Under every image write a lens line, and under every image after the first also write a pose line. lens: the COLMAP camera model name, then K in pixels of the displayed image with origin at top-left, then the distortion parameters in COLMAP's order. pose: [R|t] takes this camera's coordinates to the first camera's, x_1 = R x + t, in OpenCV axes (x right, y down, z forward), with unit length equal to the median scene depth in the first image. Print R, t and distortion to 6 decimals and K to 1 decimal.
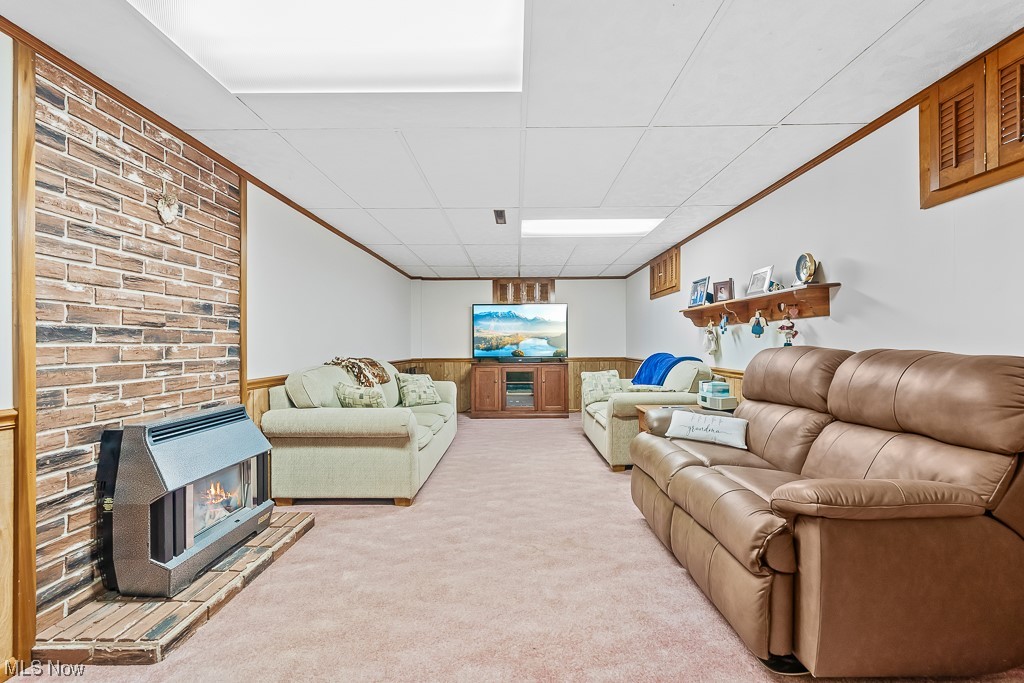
lens RADIAL K [[437.3, 0, 515.8], [0, 437.3, 345.9], [0, 0, 1]] dist [-0.000496, 0.000094]
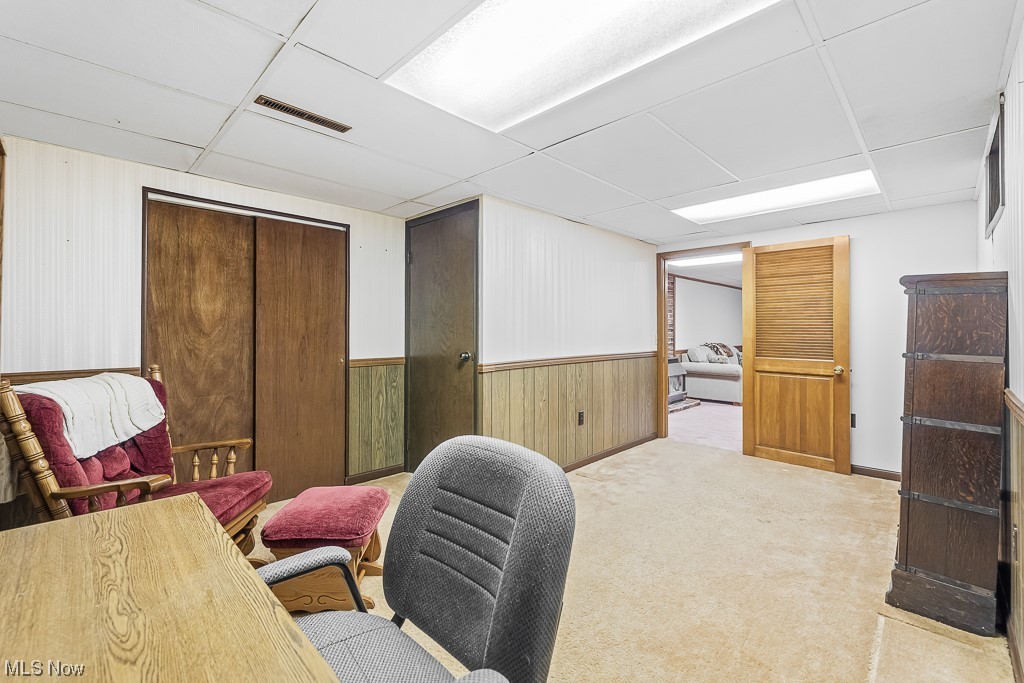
lens RADIAL K [[437.3, 0, 519.1], [0, 437.3, 333.8], [0, 0, 1]] dist [-0.000496, 0.000094]
pose [[0.726704, 0.005482, -0.686928, 0.516492], [-0.000520, 0.999972, 0.007430, -0.041392], [0.686950, -0.005042, 0.726687, -1.544121]]
